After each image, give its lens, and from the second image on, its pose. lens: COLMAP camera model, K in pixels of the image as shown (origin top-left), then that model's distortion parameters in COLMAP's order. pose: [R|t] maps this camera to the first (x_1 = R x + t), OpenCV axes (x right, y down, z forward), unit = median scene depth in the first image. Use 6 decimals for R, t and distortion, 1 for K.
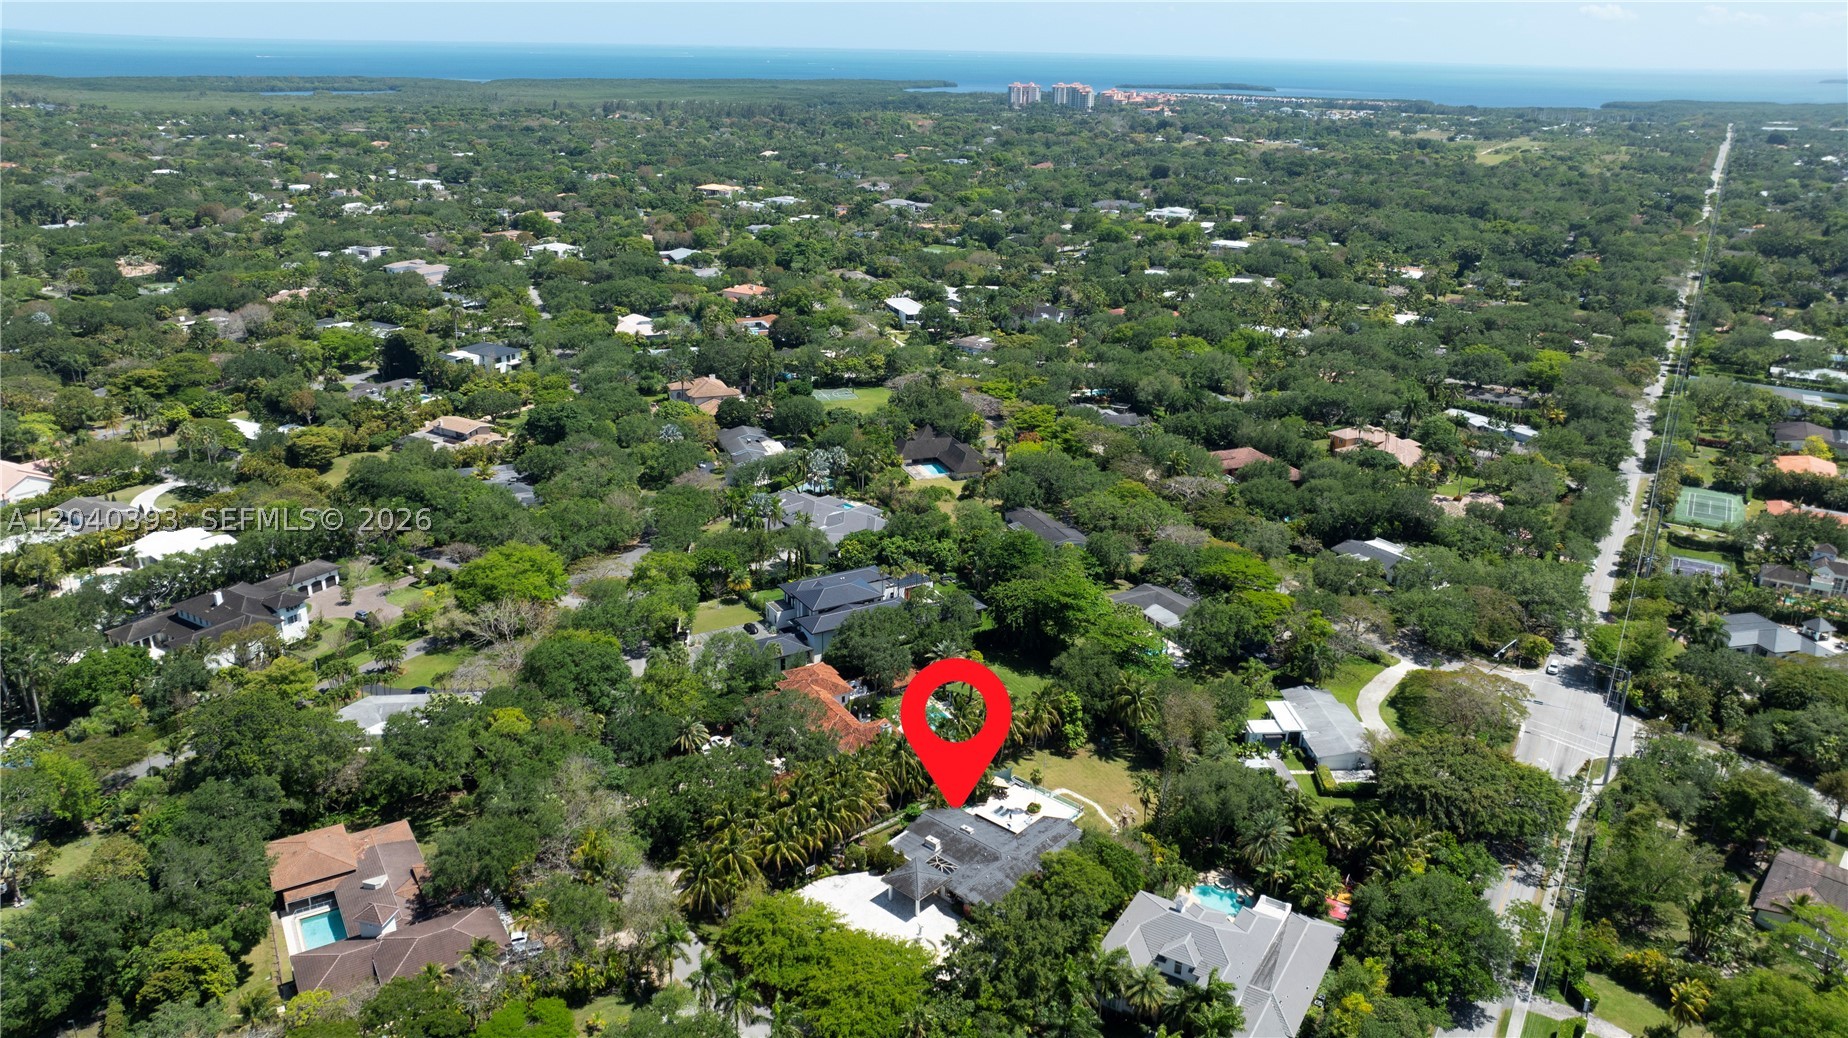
lens RADIAL K [[1289.9, 0, 922.7], [0, 1289.9, 529.2], [0, 0, 1]] dist [-0.023383, 0.011712]
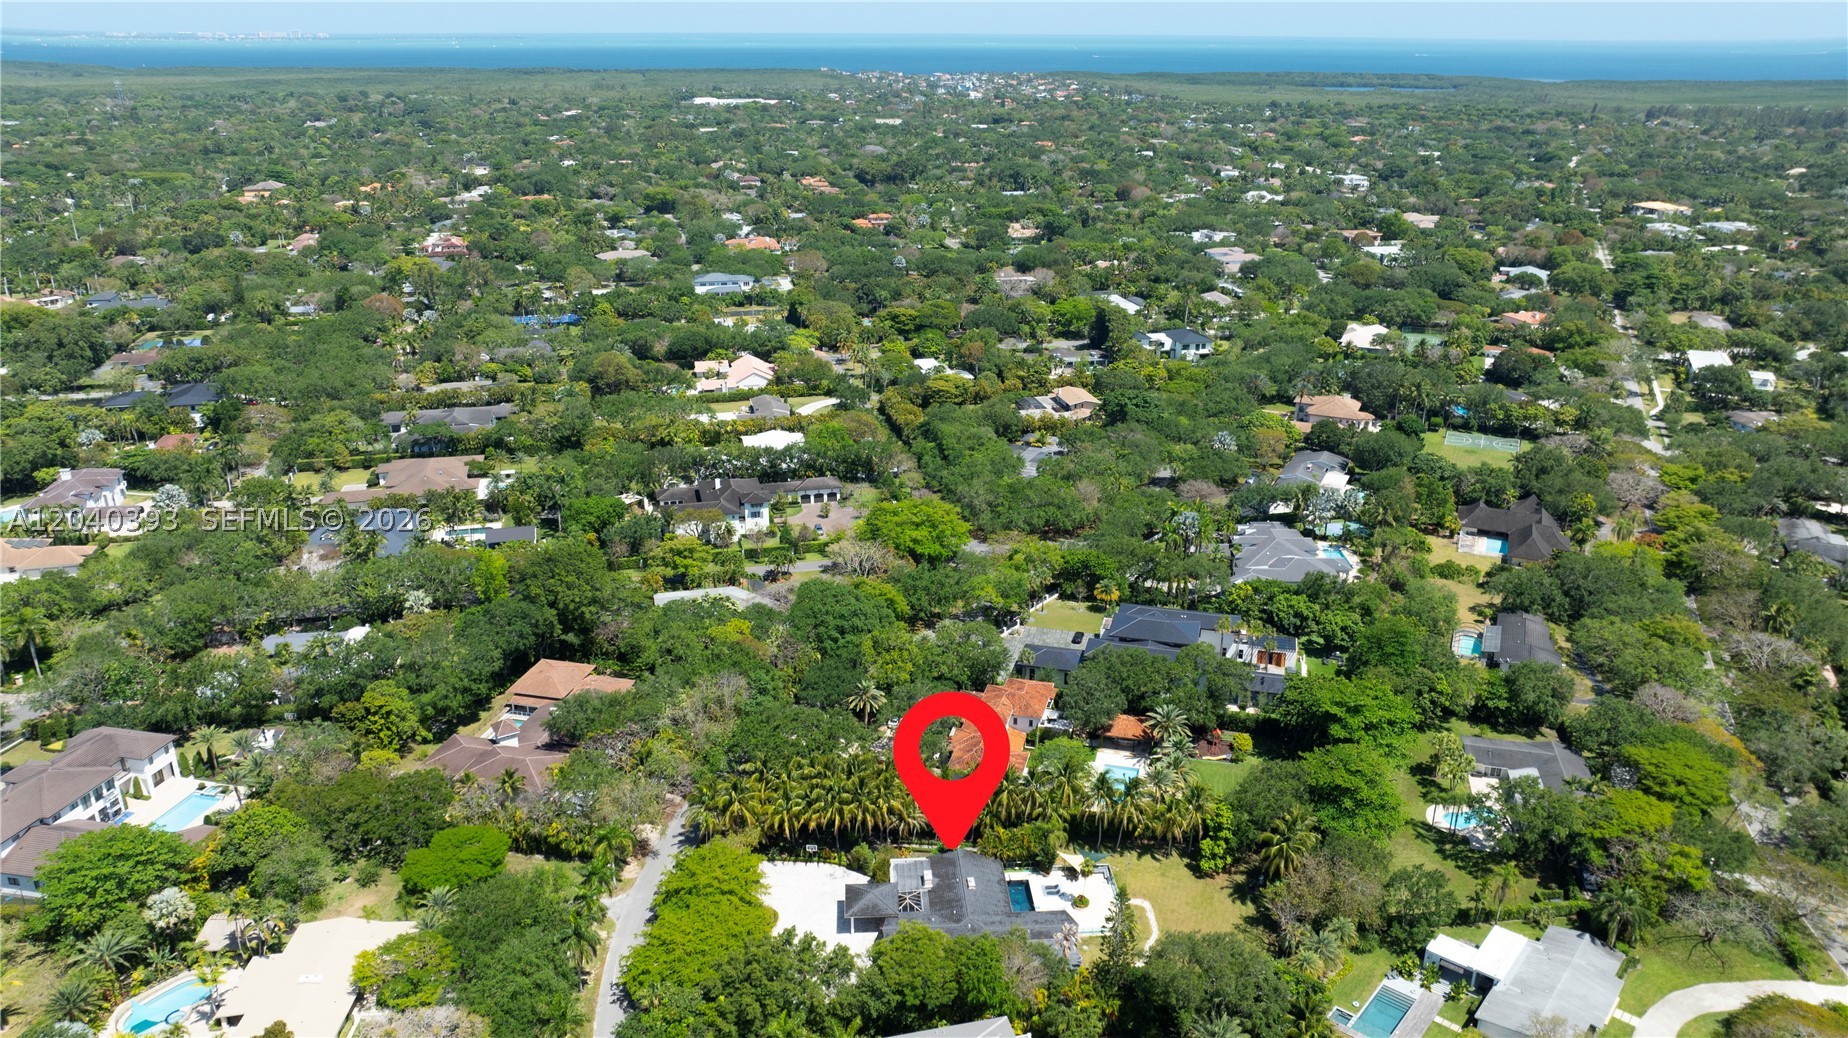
lens RADIAL K [[1289.9, 0, 922.7], [0, 1289.9, 529.2], [0, 0, 1]] dist [-0.023383, 0.011712]
pose [[0.706944, 0.238596, -0.665810, 0.128829], [-0.237843, 0.966754, 0.093904, -0.020323], [0.666079, 0.091973, 0.740189, 0.062716]]
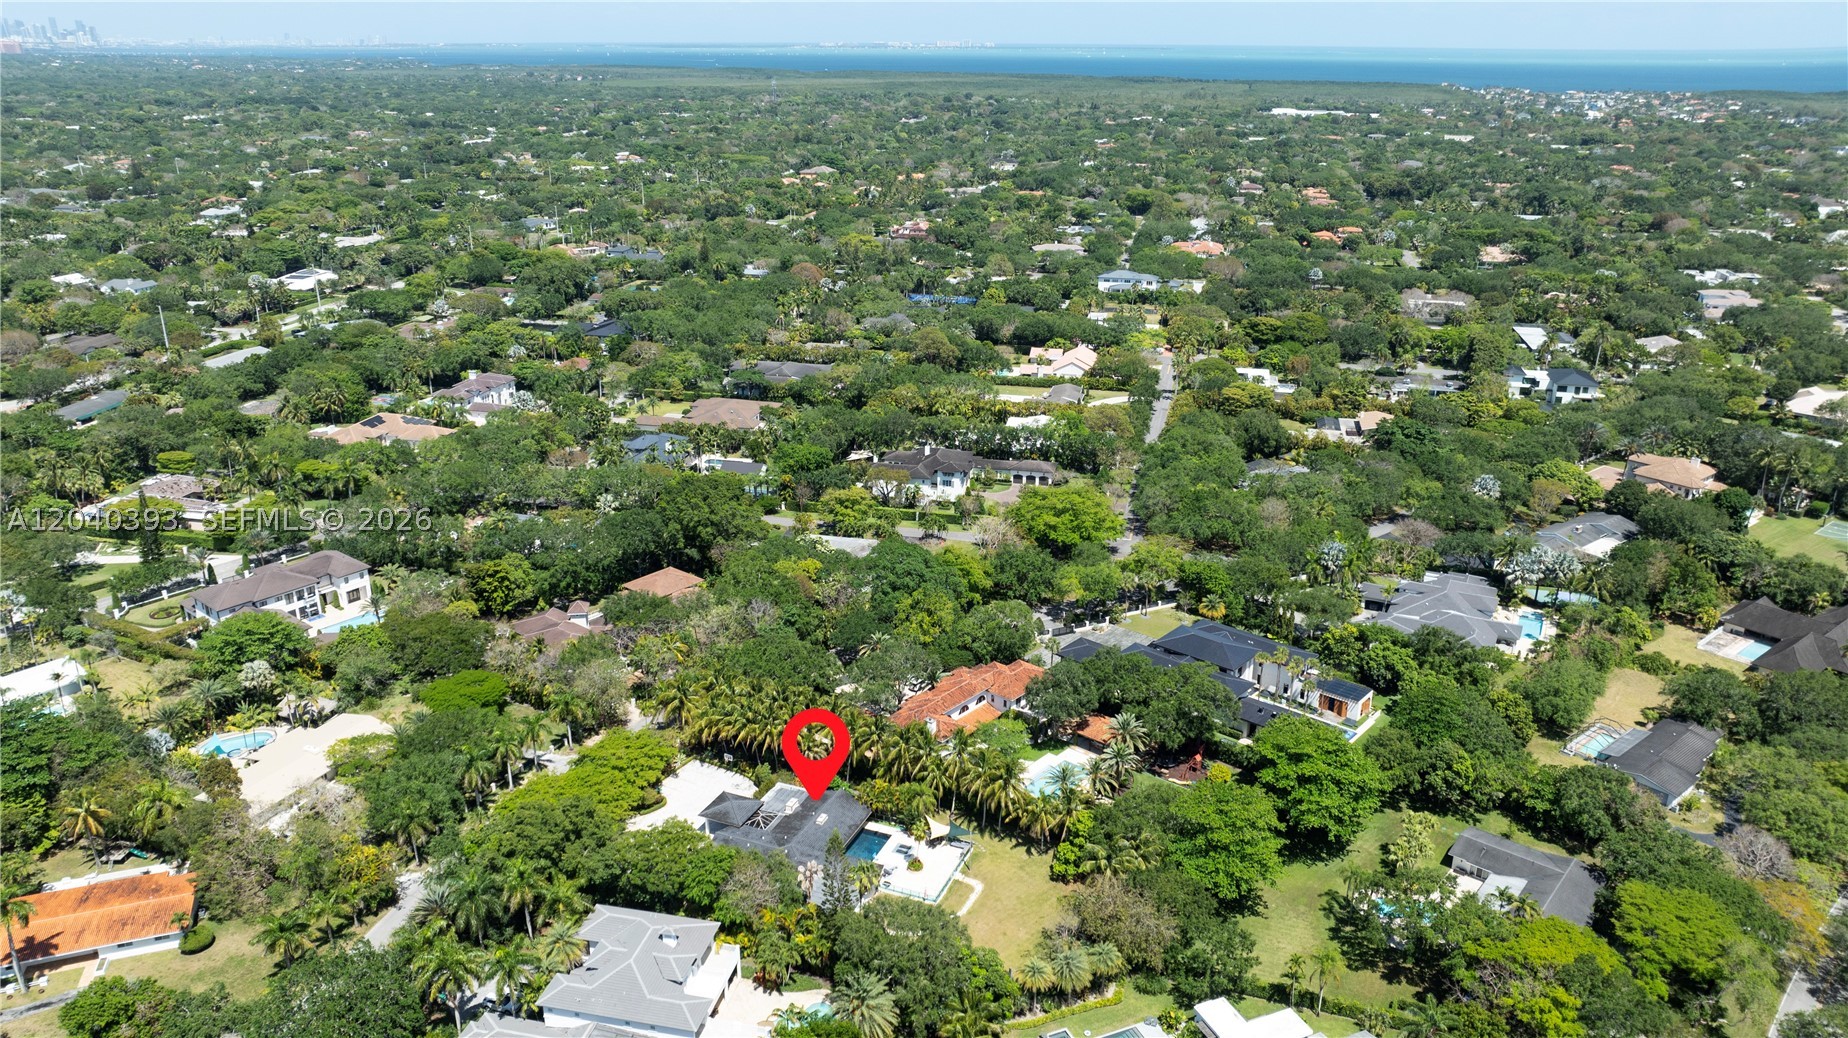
lens RADIAL K [[1289.9, 0, 922.7], [0, 1289.9, 529.2], [0, 0, 1]] dist [-0.023383, 0.011712]
pose [[0.317372, 0.318785, -0.893113, 0.194538], [-0.330906, 0.919833, 0.210733, -0.044259], [0.888694, 0.228655, 0.397417, 0.145359]]
